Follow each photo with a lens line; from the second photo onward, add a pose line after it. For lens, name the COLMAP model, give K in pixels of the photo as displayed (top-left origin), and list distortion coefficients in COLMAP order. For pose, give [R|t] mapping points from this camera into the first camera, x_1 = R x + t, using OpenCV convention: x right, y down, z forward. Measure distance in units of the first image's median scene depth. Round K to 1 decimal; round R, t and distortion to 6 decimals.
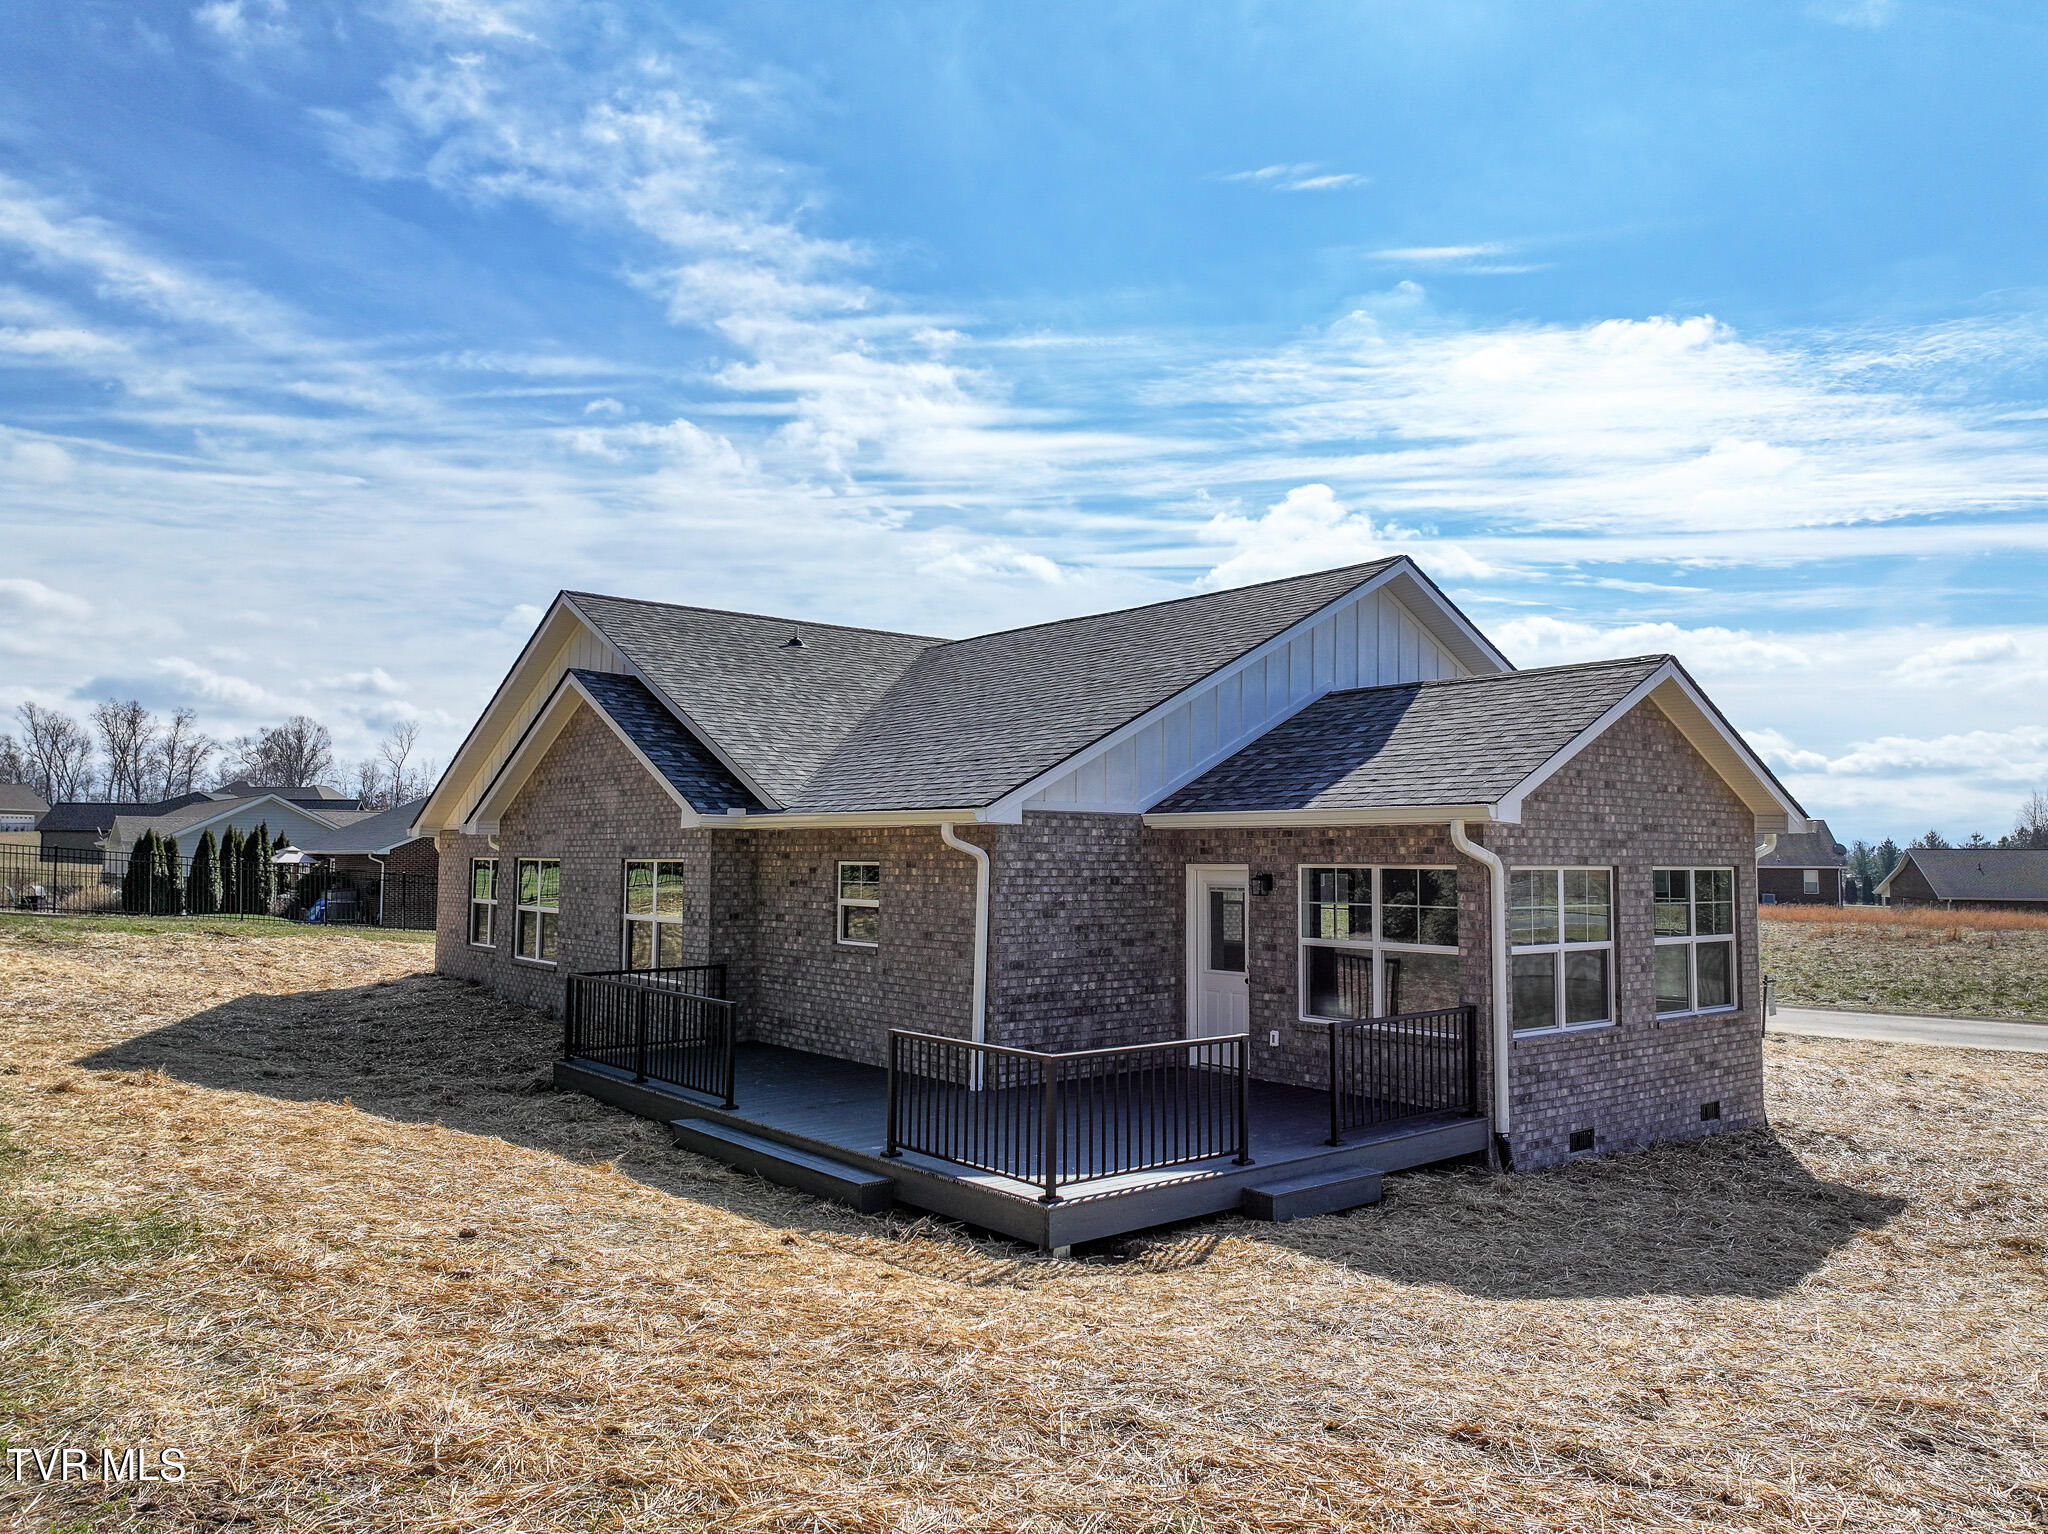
lens RADIAL K [[1439.7, 0, 1031.6], [0, 1439.7, 758.1], [0, 0, 1]] dist [-0.001871, 0.015713]
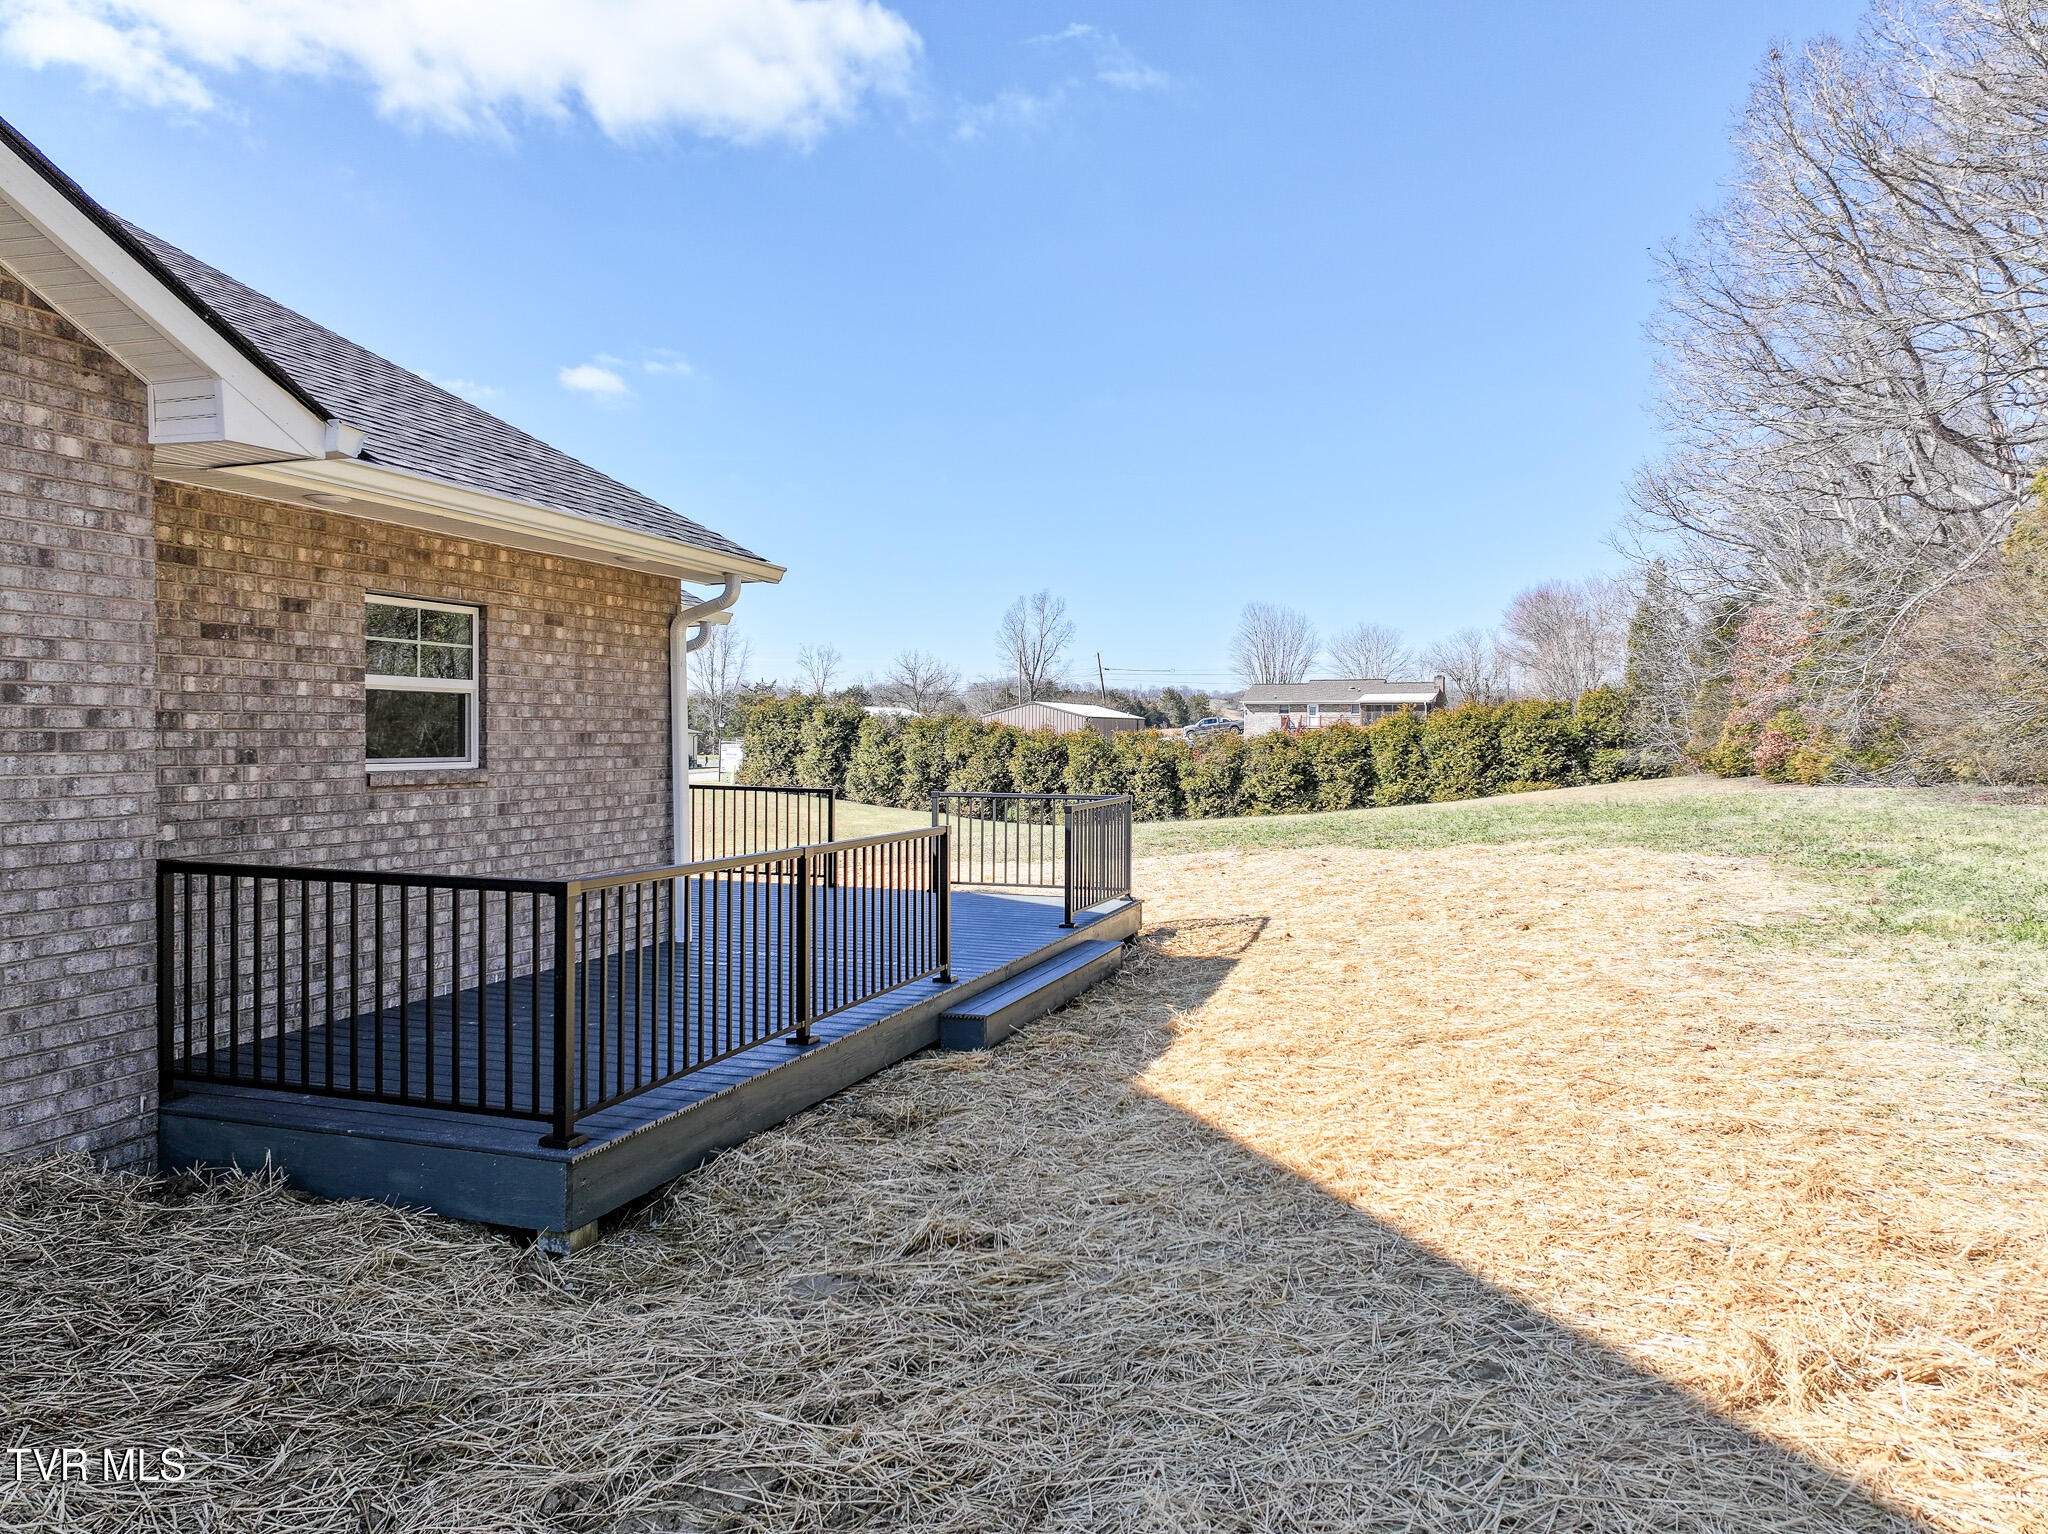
lens RADIAL K [[1439.7, 0, 1024.7], [0, 1439.7, 760.2], [0, 0, 1]] dist [-0.001871, 0.015713]
pose [[-0.532760, -0.023368, 0.845944, -0.713927], [-0.067119, 0.997636, -0.014713, 0.131768], [-0.843600, -0.064617, -0.533069, 1.194173]]
